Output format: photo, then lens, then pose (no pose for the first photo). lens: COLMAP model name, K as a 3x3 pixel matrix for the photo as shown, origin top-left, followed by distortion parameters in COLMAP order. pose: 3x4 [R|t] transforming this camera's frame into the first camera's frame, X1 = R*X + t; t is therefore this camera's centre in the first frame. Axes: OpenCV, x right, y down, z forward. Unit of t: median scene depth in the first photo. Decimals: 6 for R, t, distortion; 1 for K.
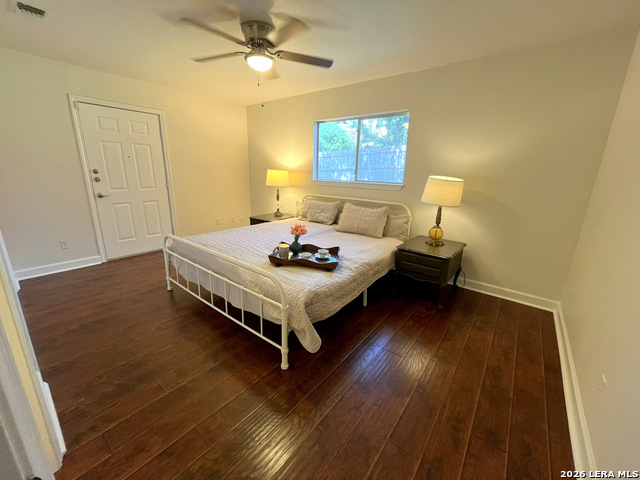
lens RADIAL K [[257.6, 0, 324.5], [0, 257.6, 236.2], [0, 0, 1]] dist [-0.002450, 0.000060]
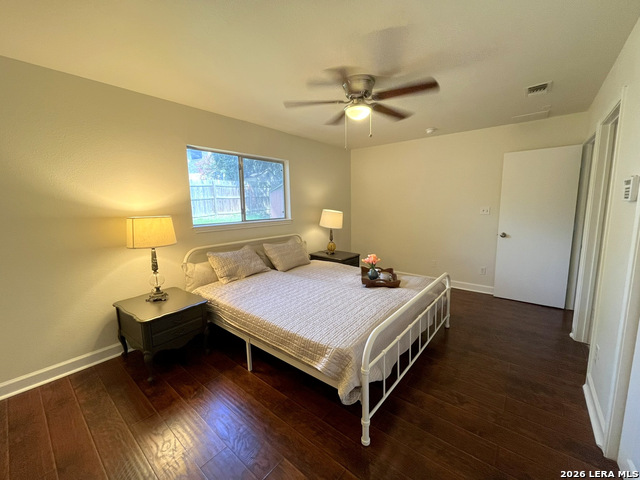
lens RADIAL K [[257.6, 0, 322.4], [0, 257.6, 240.8], [0, 0, 1]] dist [-0.002450, 0.000060]
pose [[0.003746, -0.150262, 0.988639, -0.868321], [0.271868, 0.951561, 0.143596, -0.227337], [-0.962327, 0.268241, 0.044416, 0.795021]]
